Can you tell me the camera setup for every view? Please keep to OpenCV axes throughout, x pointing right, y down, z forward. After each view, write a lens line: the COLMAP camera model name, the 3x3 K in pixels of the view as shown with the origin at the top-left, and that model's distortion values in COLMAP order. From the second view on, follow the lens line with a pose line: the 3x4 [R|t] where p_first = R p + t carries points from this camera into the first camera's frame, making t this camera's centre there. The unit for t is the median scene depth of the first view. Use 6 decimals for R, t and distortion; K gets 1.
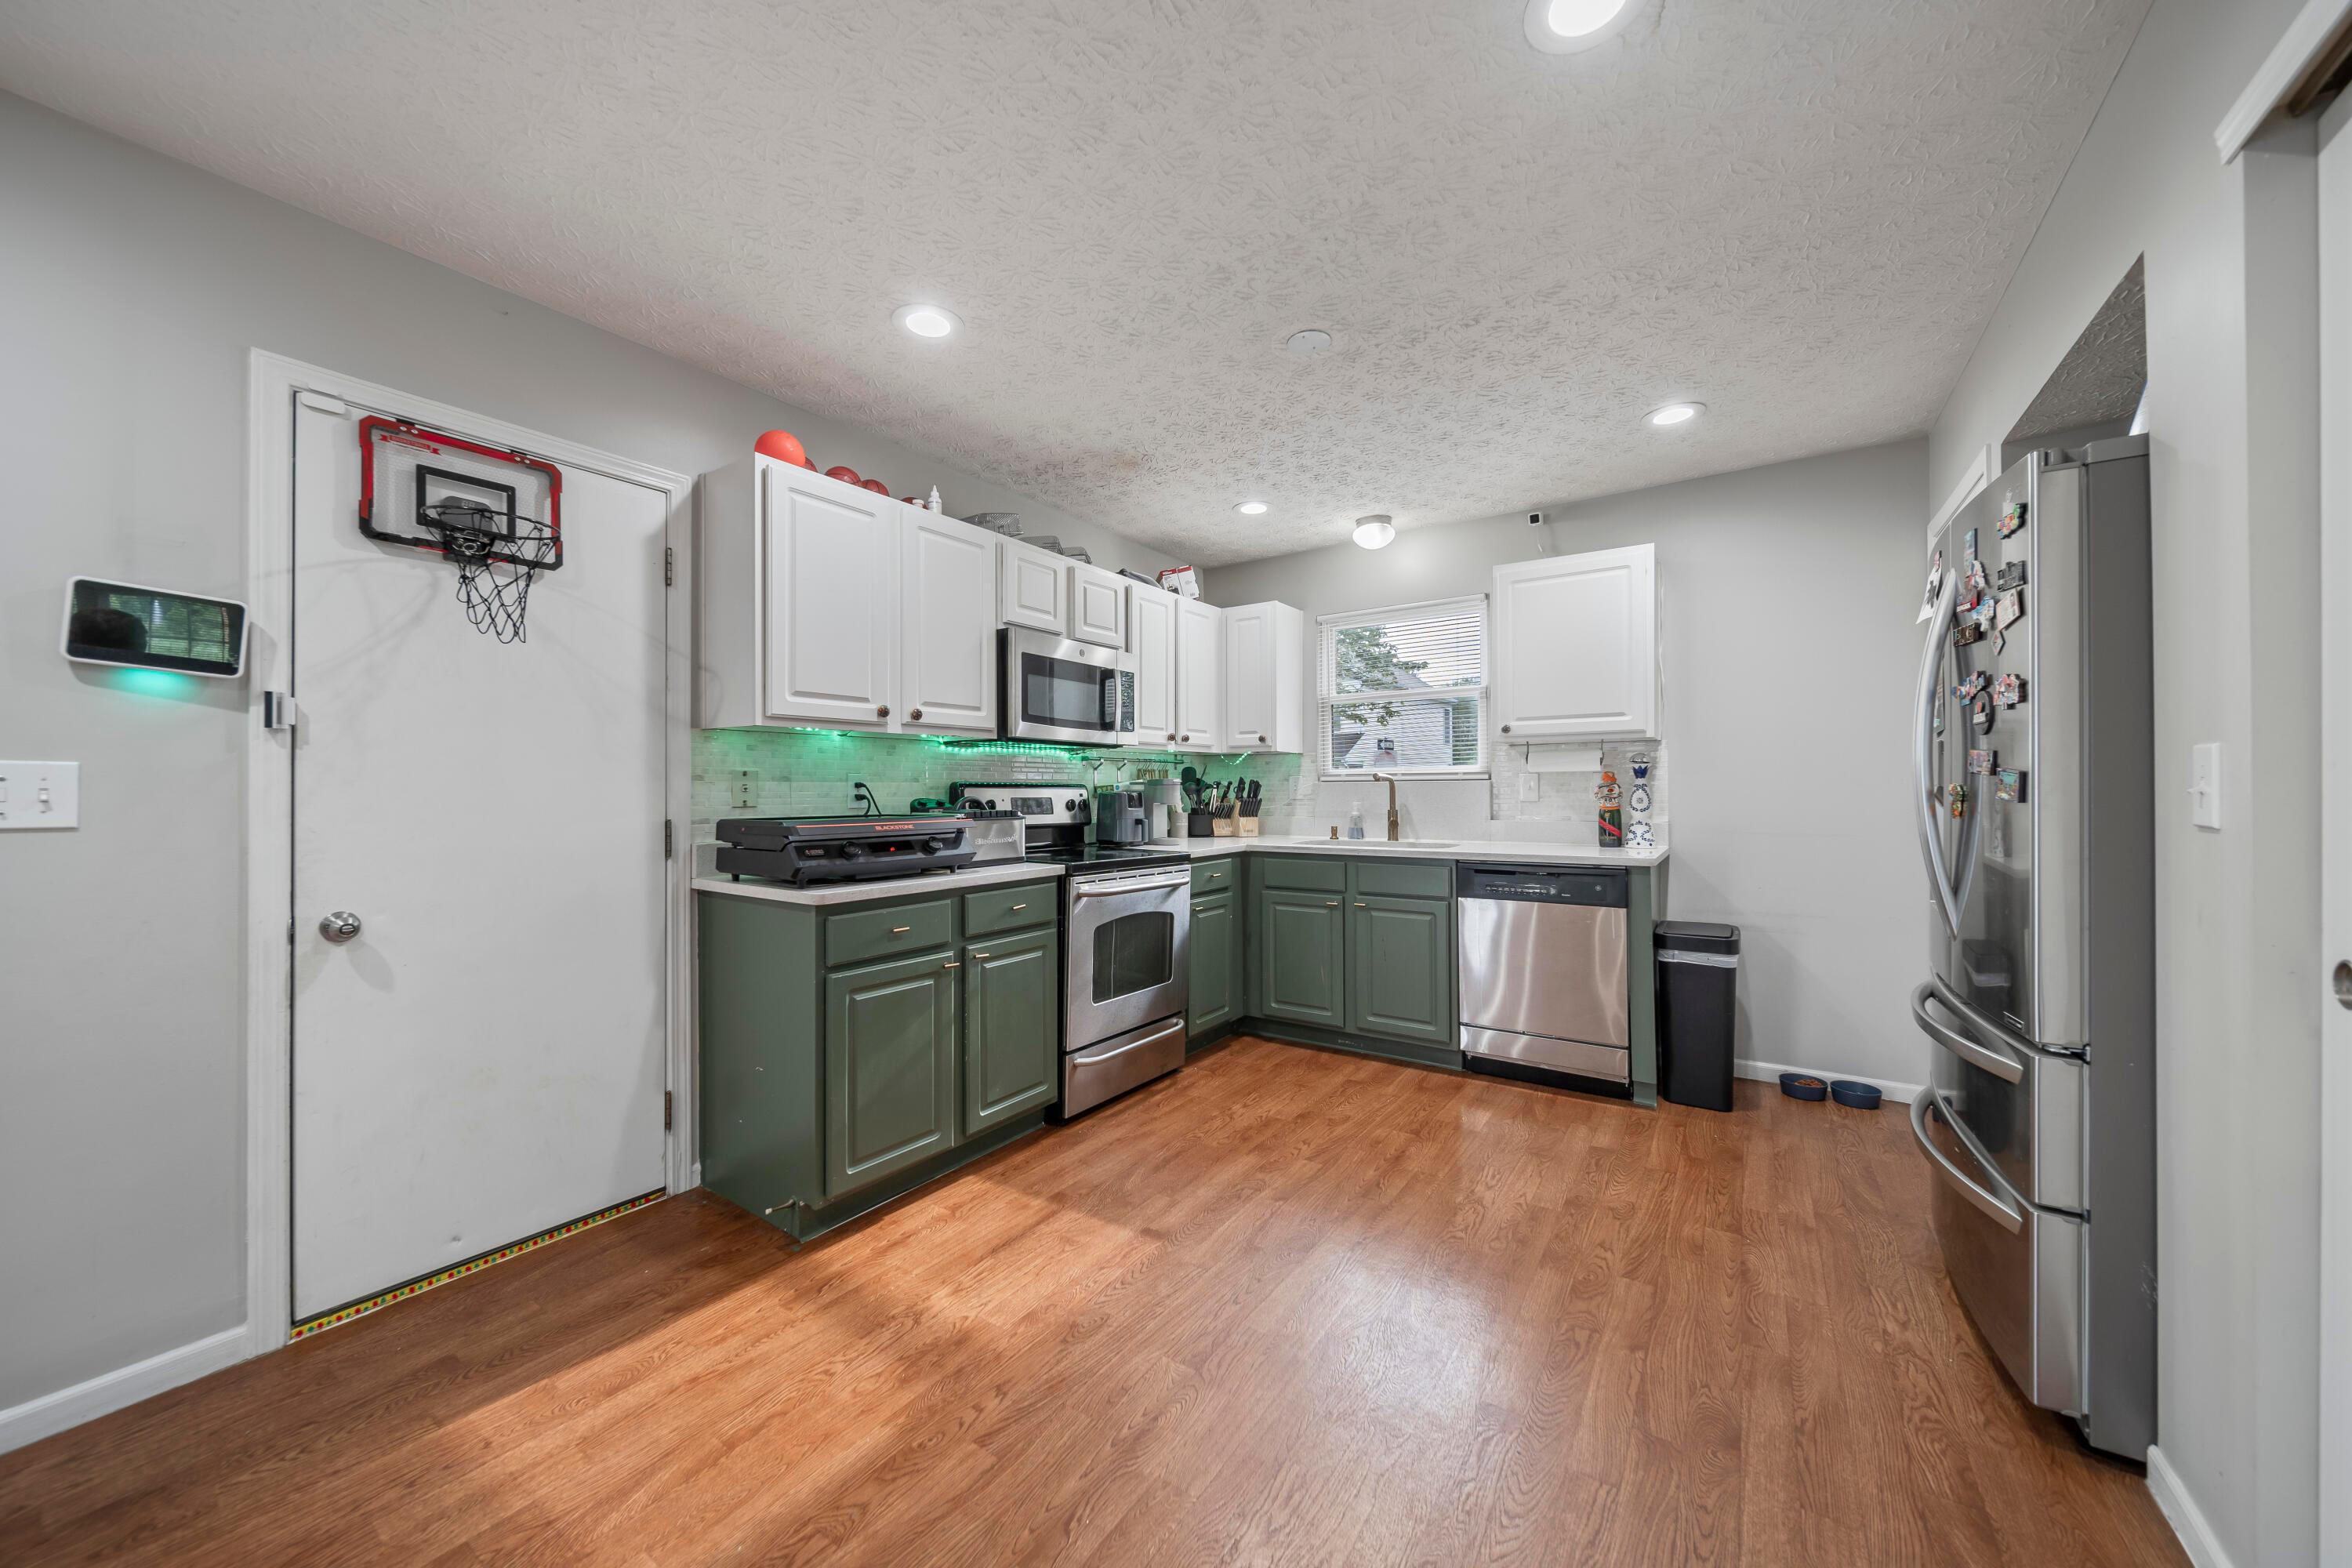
lens RADIAL K [[828.2, 0, 1184.5], [0, 828.2, 793.2], [0, 0, 1]] dist [-0.000506, 0.000001]
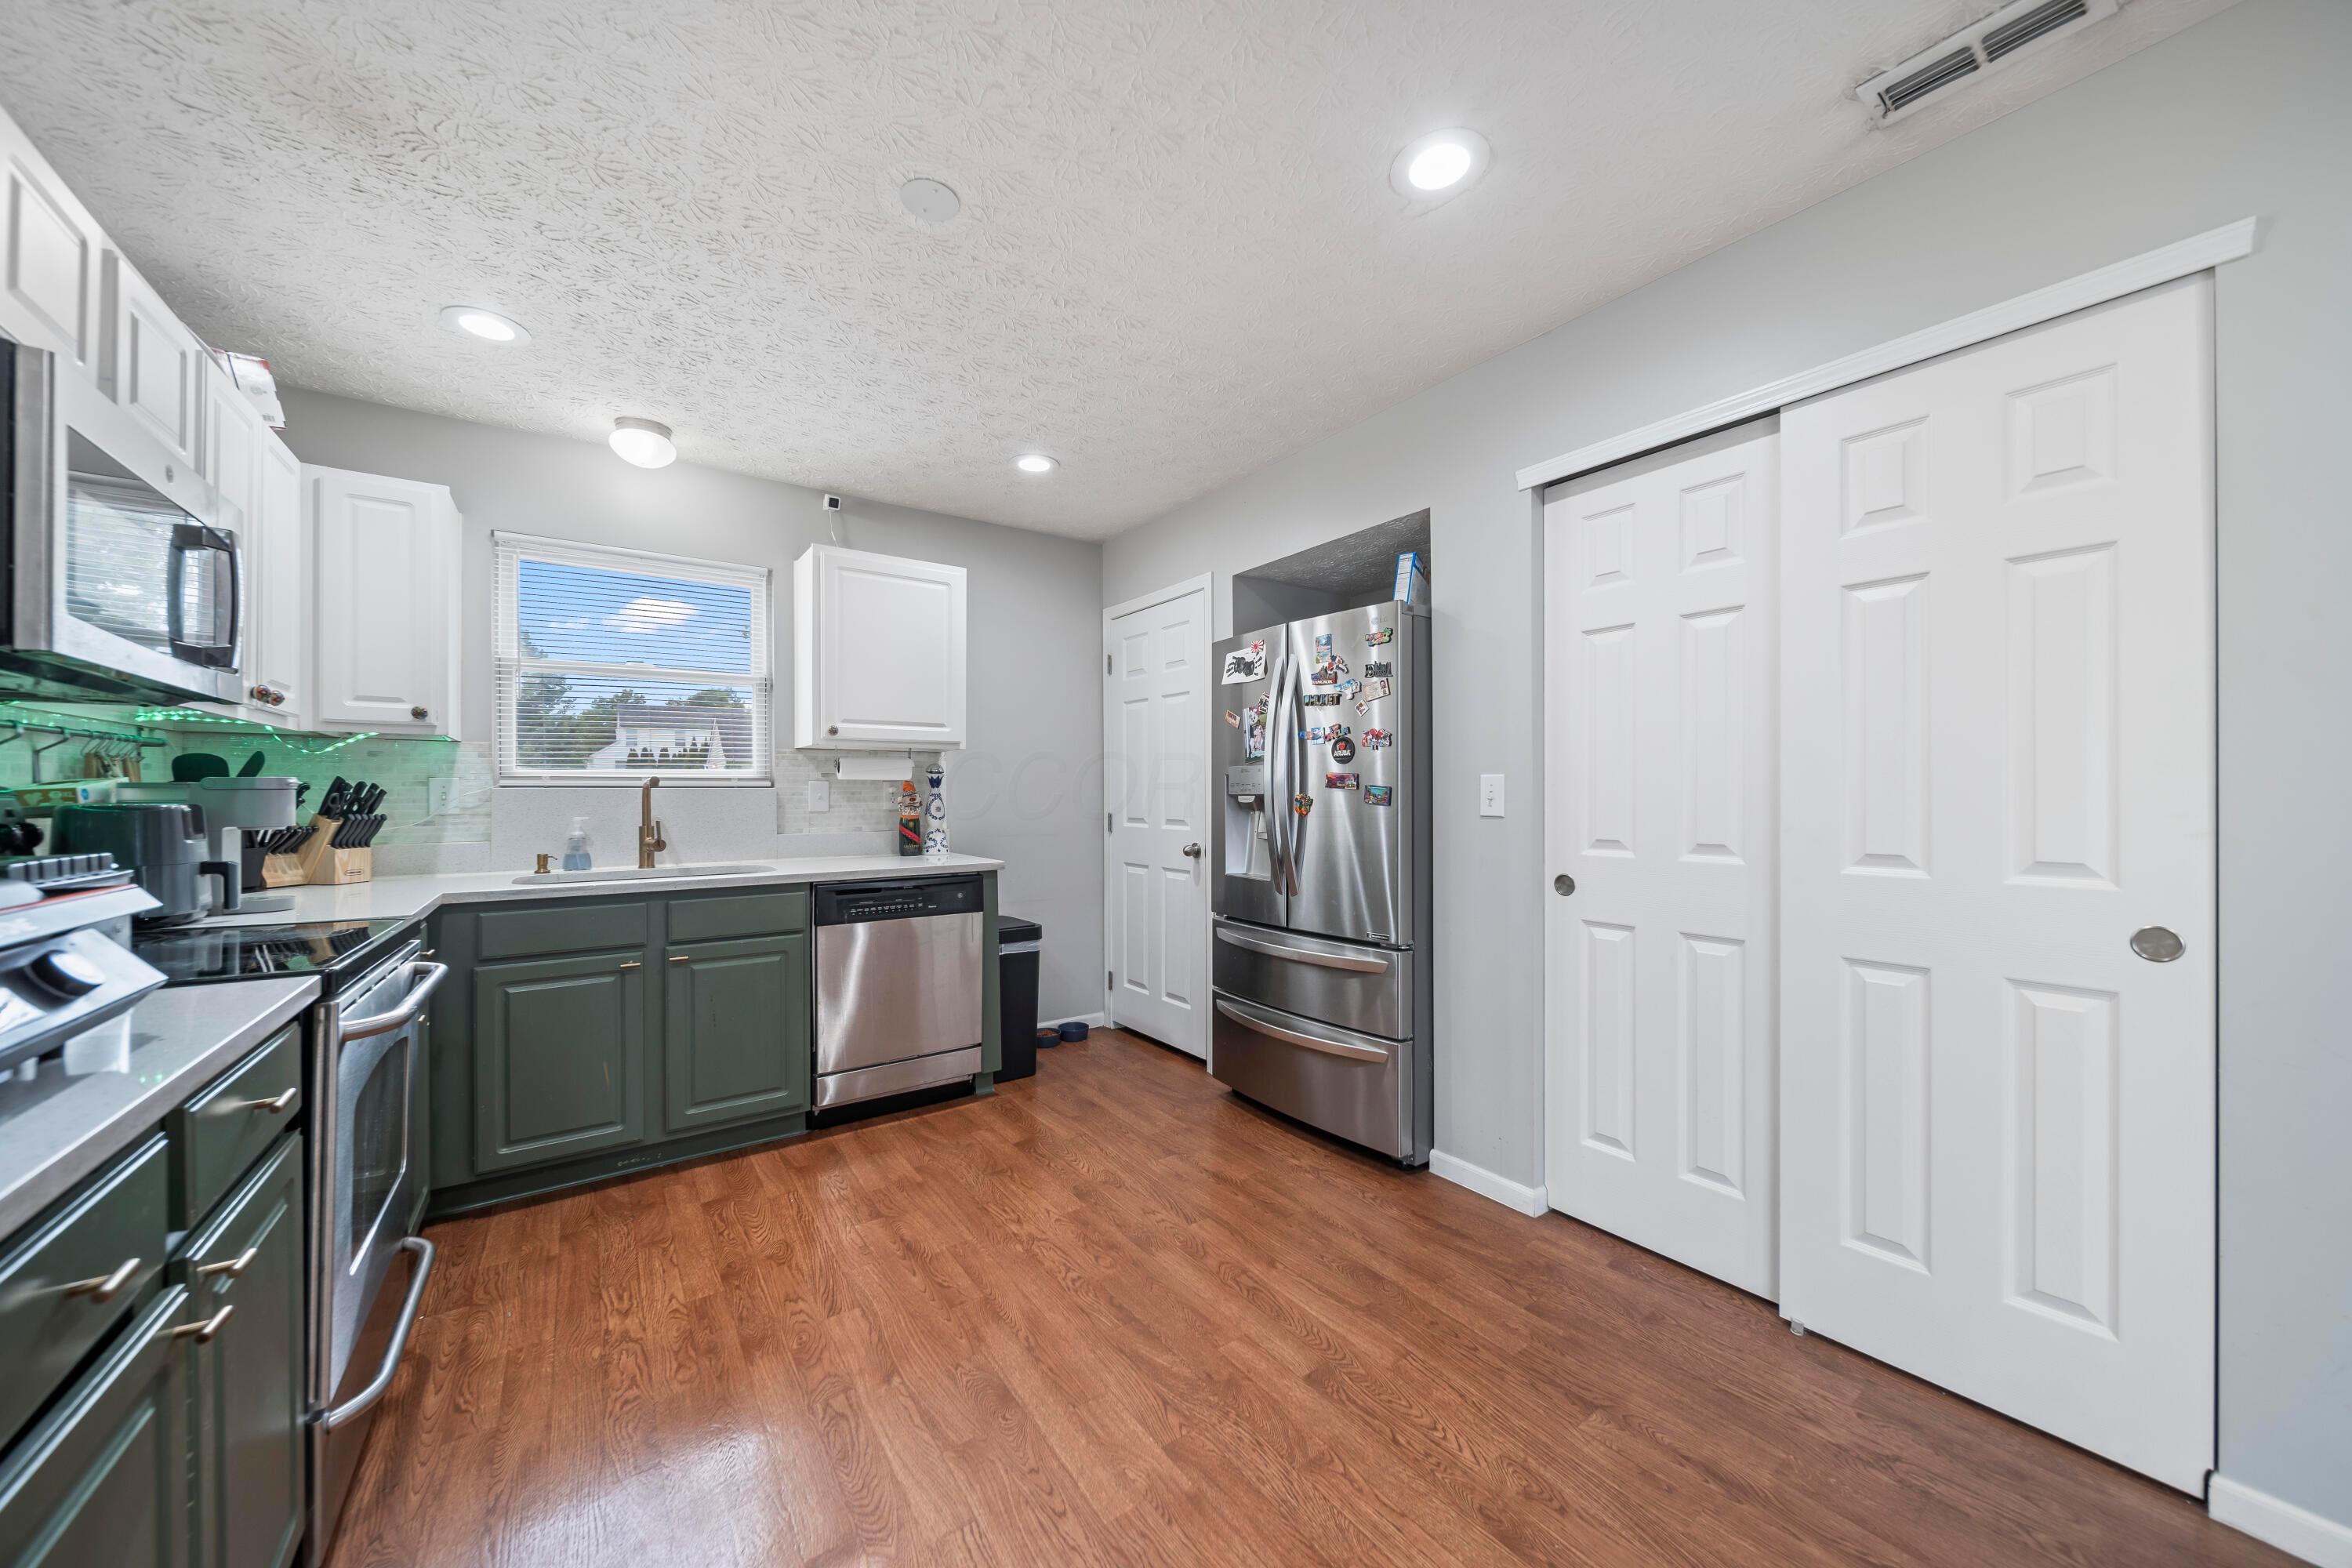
lens RADIAL K [[828.2, 0, 1184.5], [0, 828.2, 793.2], [0, 0, 1]] dist [-0.000506, 0.000001]
pose [[0.344618, 0.010105, 0.938689, -0.474279], [0.010390, 0.999840, -0.014578, 0.011356], [-0.938686, 0.014777, 0.344457, 0.513170]]
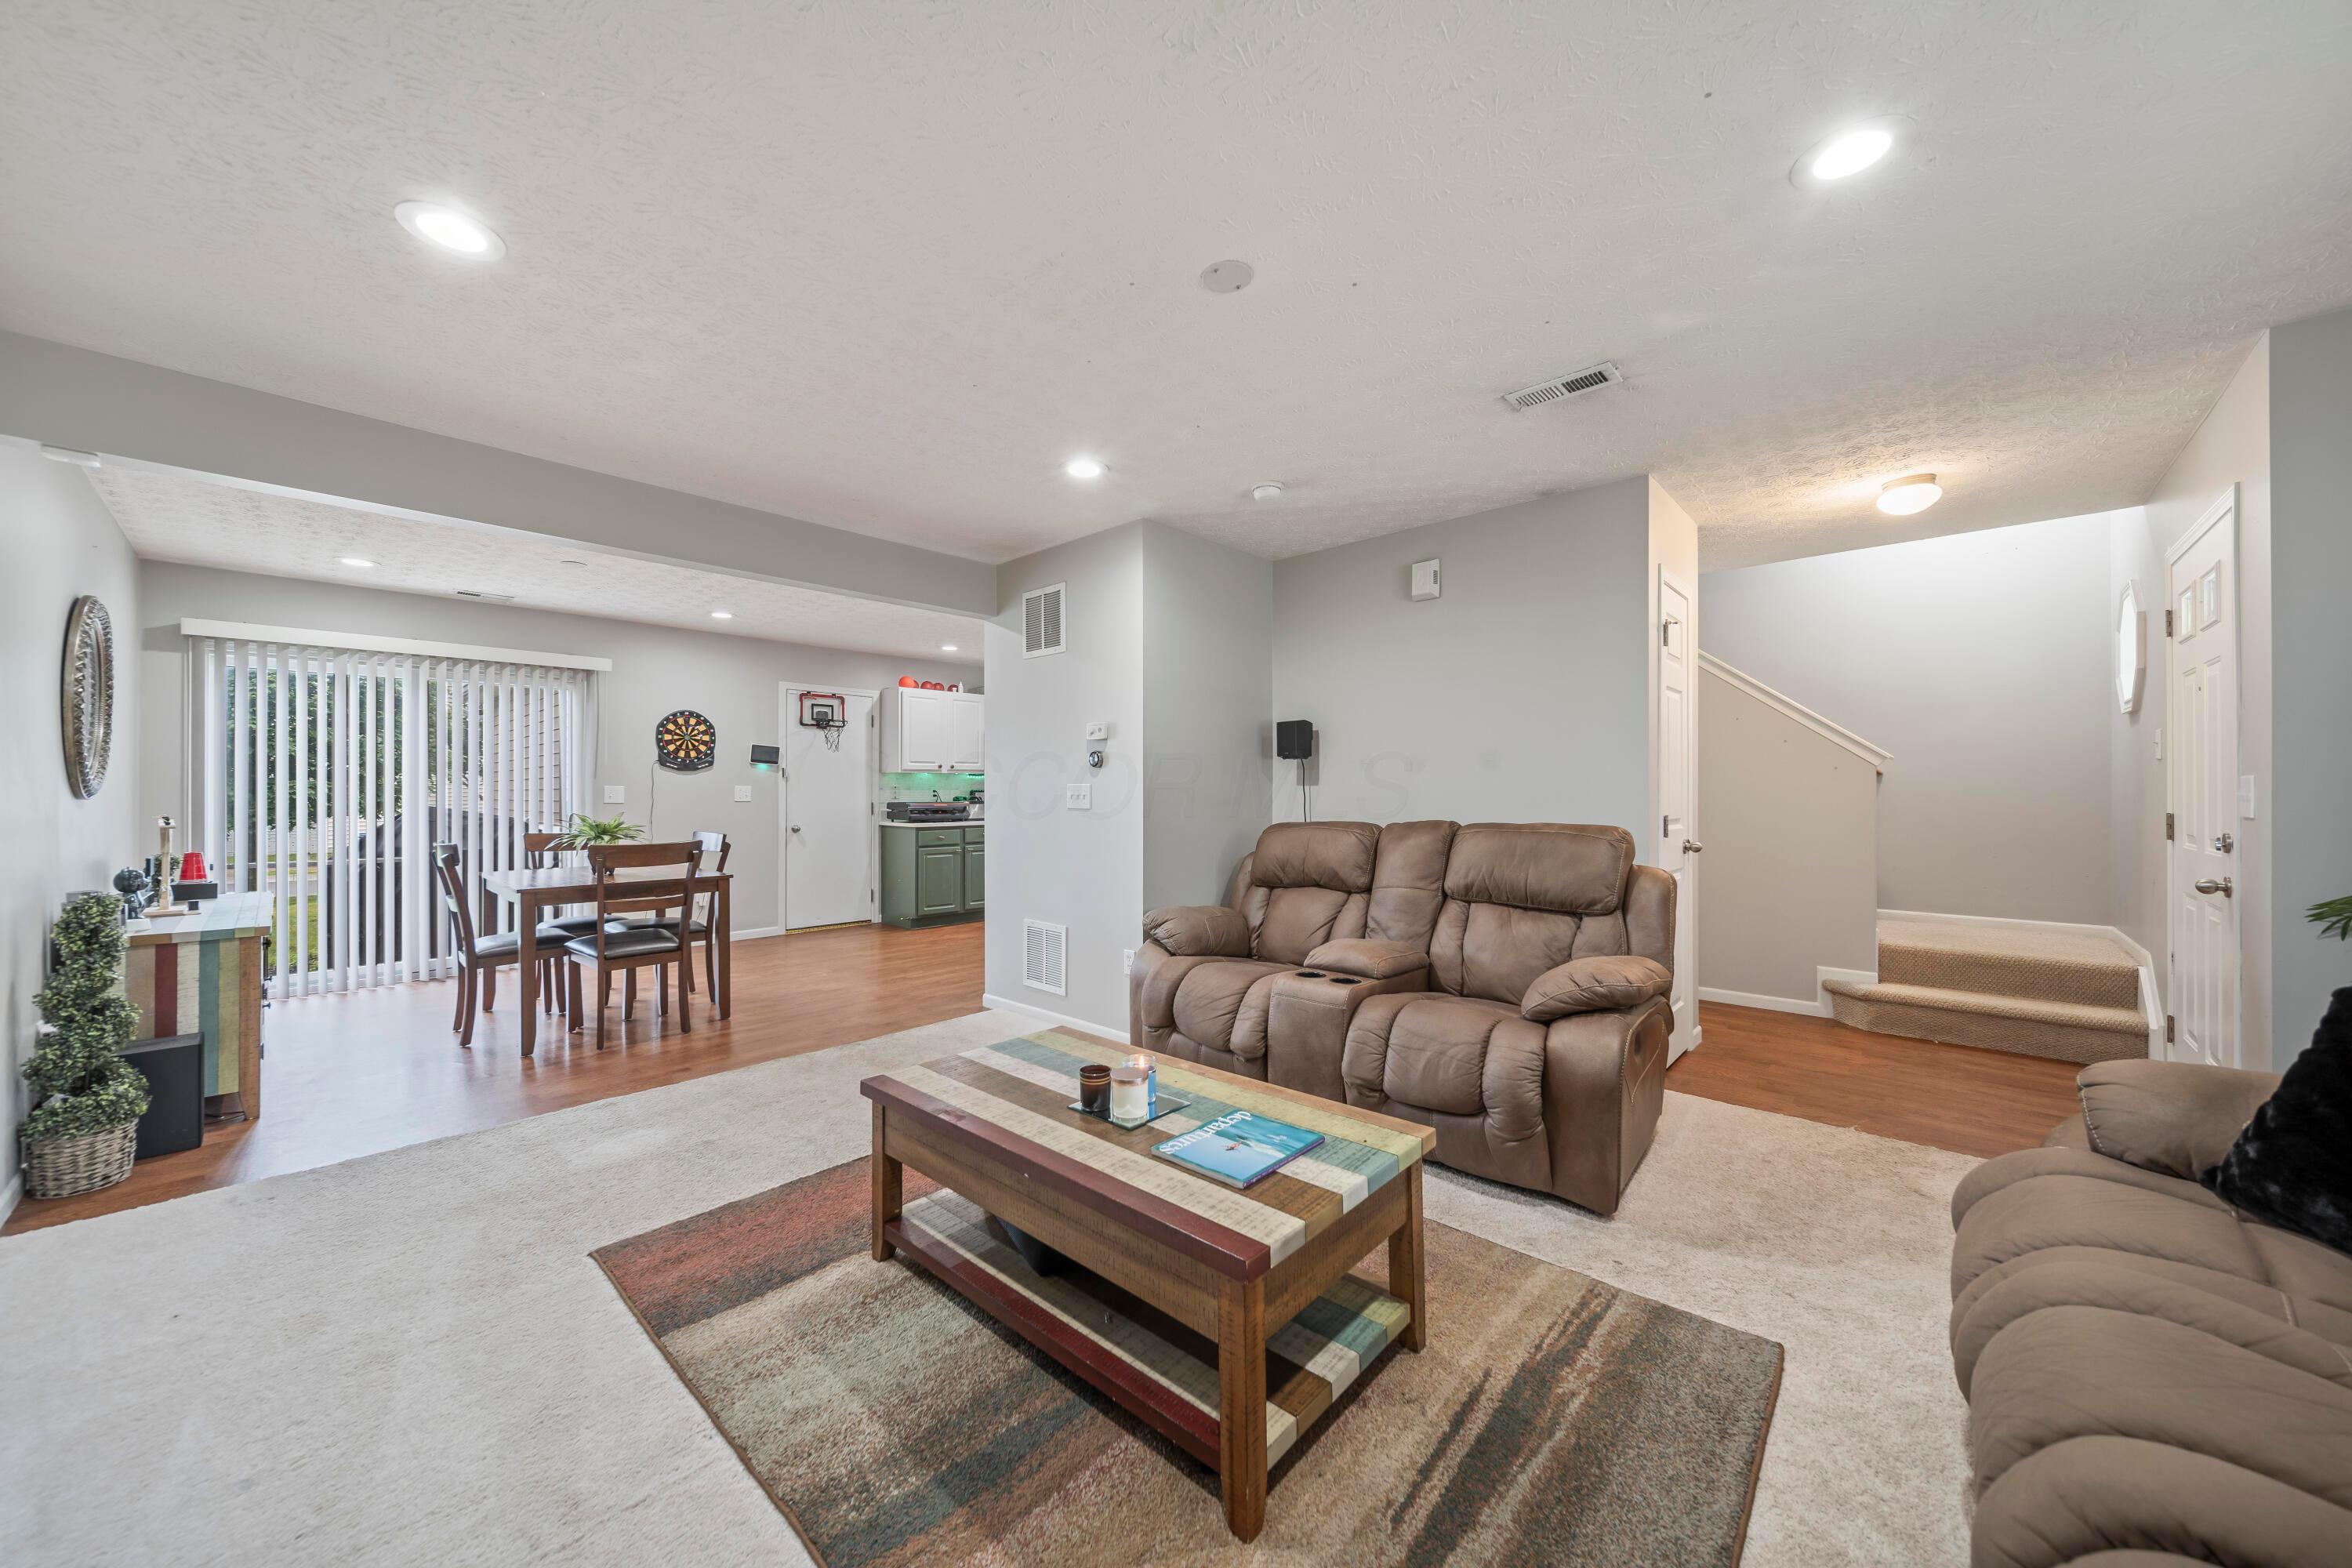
lens RADIAL K [[828.2, 0, 1184.5], [0, 828.2, 793.2], [0, 0, 1]] dist [-0.000506, 0.000001]
pose [[0.990357, 0.003455, -0.138497, 0.968480], [-0.003780, 0.999991, -0.002082, -0.001196], [0.138488, 0.002585, 0.990361, -1.917215]]
